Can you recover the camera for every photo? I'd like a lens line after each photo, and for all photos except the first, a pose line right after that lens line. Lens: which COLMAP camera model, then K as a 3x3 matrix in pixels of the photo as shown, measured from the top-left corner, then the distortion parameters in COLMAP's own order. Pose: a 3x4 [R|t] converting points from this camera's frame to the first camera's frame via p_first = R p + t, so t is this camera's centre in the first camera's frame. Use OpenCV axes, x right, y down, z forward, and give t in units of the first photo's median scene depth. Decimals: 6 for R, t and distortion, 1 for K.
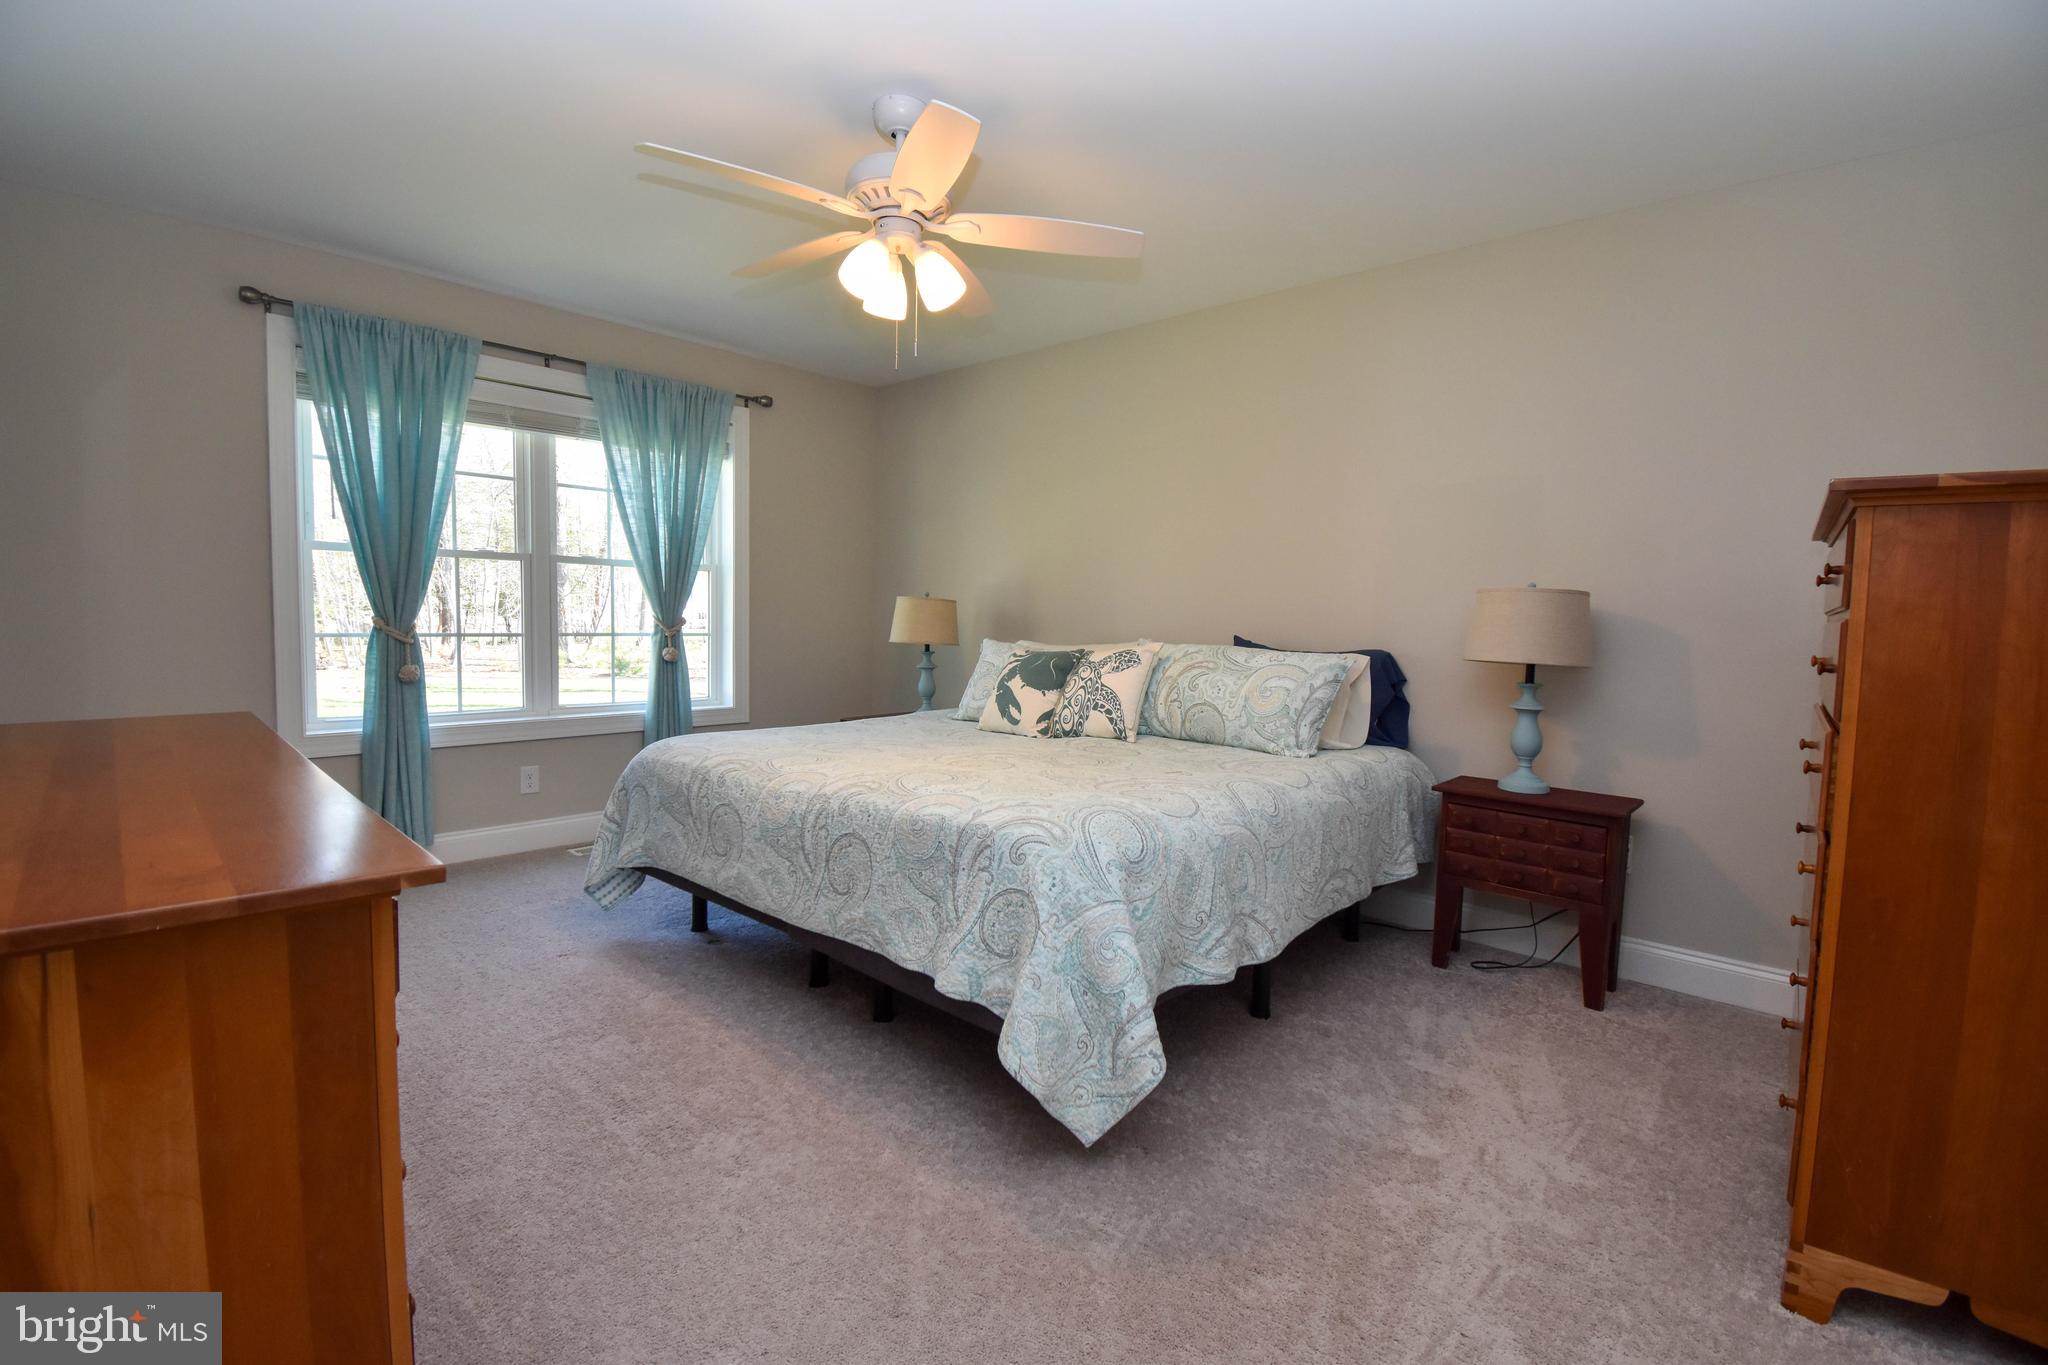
lens RADIAL K [[908.7, 0, 1027.1], [0, 908.7, 676.1], [0, 0, 1]] dist [0.021166, -0.026063]
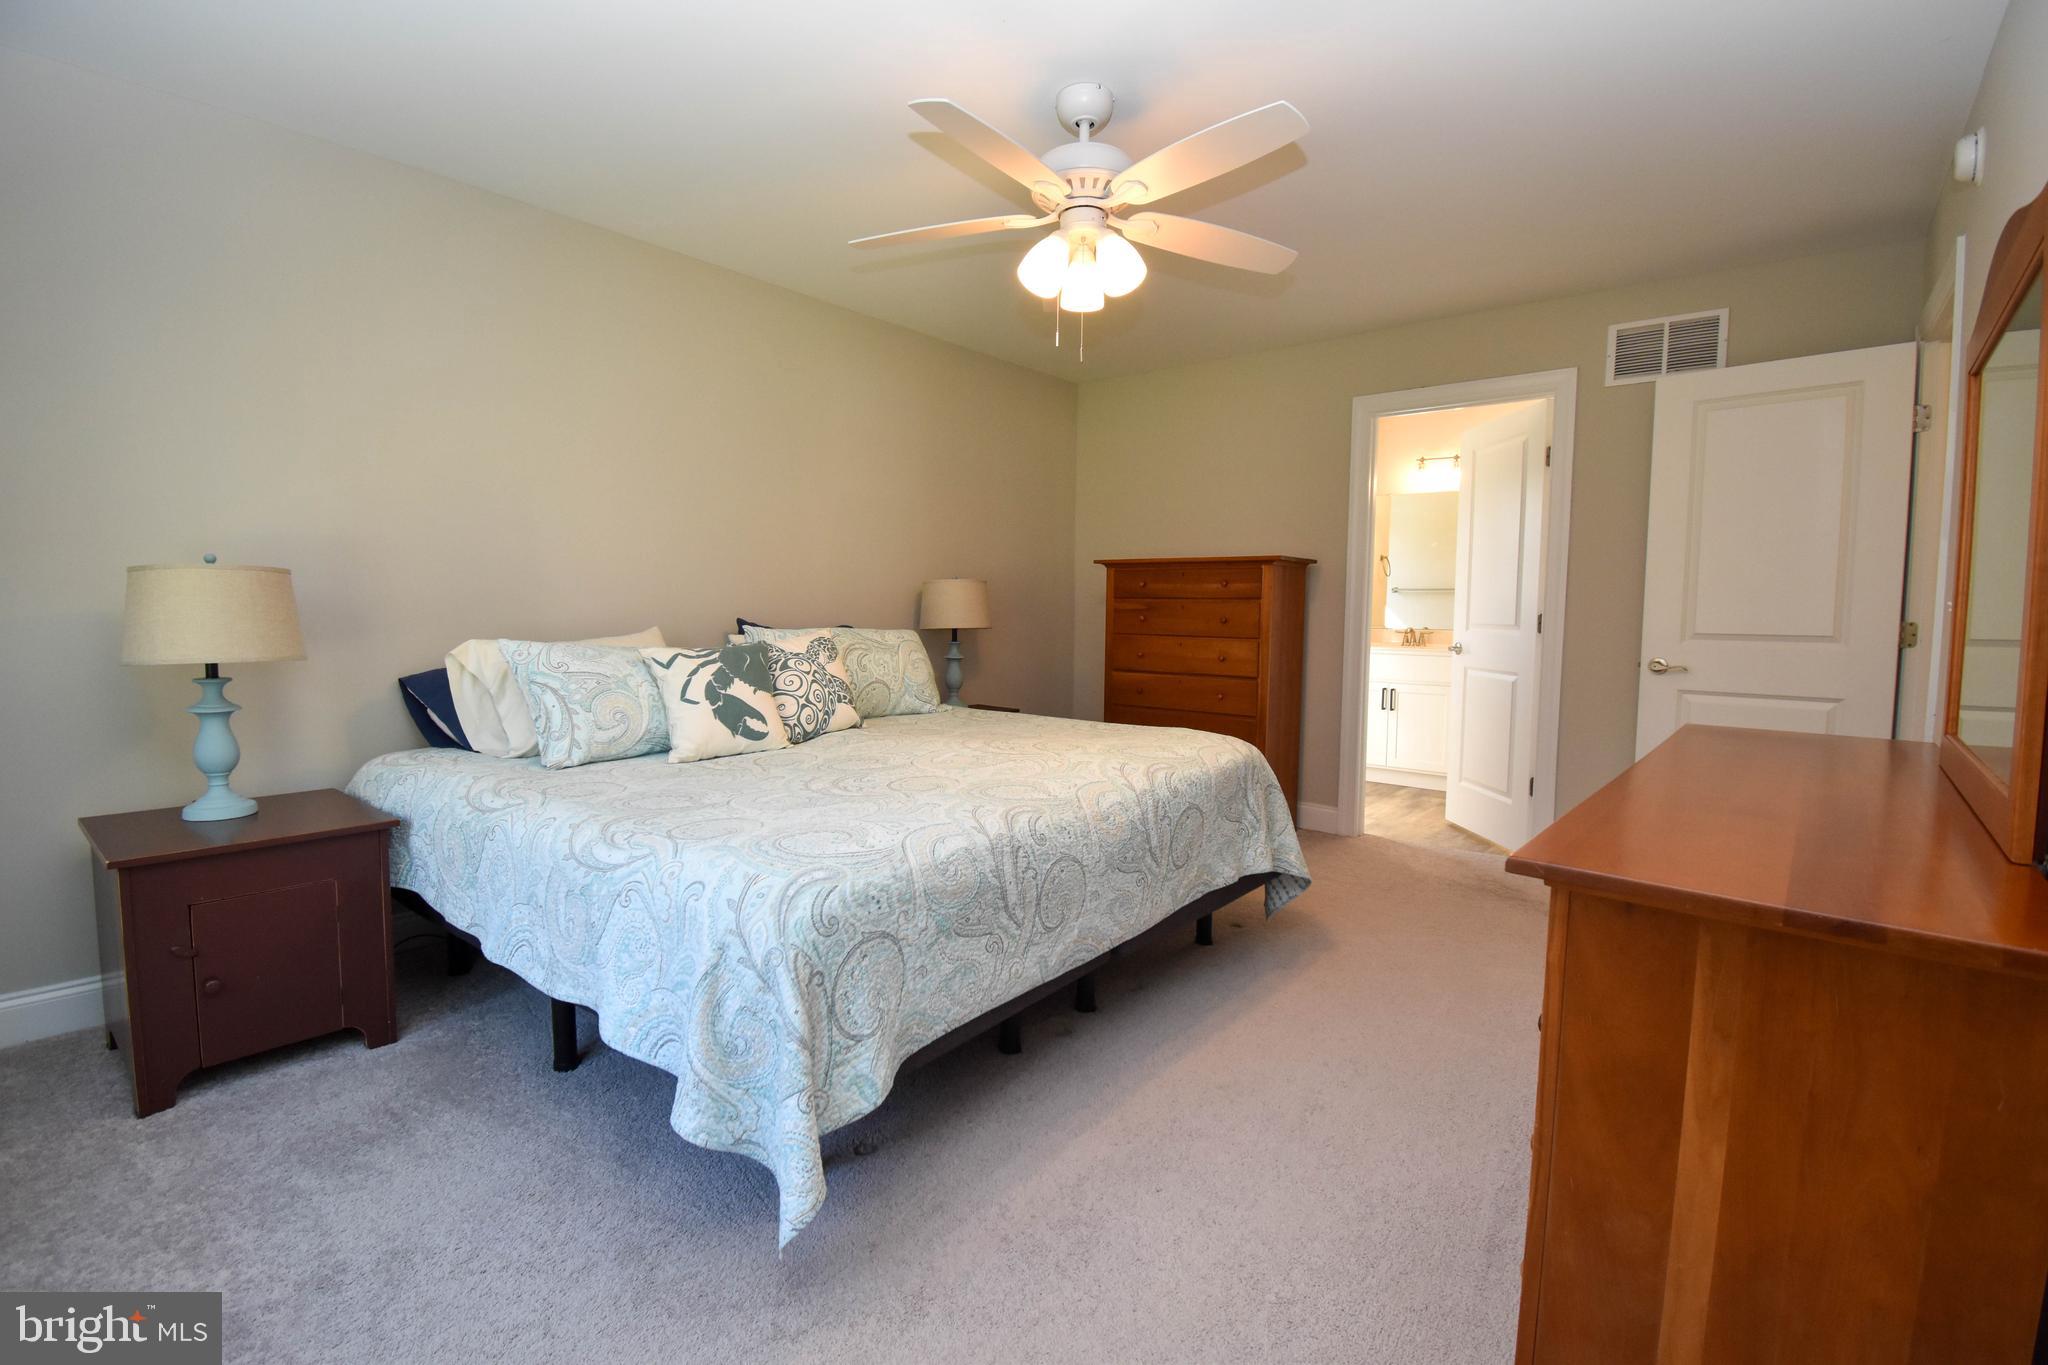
lens RADIAL K [[908.7, 0, 1027.1], [0, 908.7, 676.1], [0, 0, 1]] dist [0.021166, -0.026063]
pose [[-0.050108, -0.103549, 0.993361, -1.164112], [0.055396, 0.992791, 0.106284, -0.106474], [-0.997206, 0.060354, -0.044011, 1.127828]]
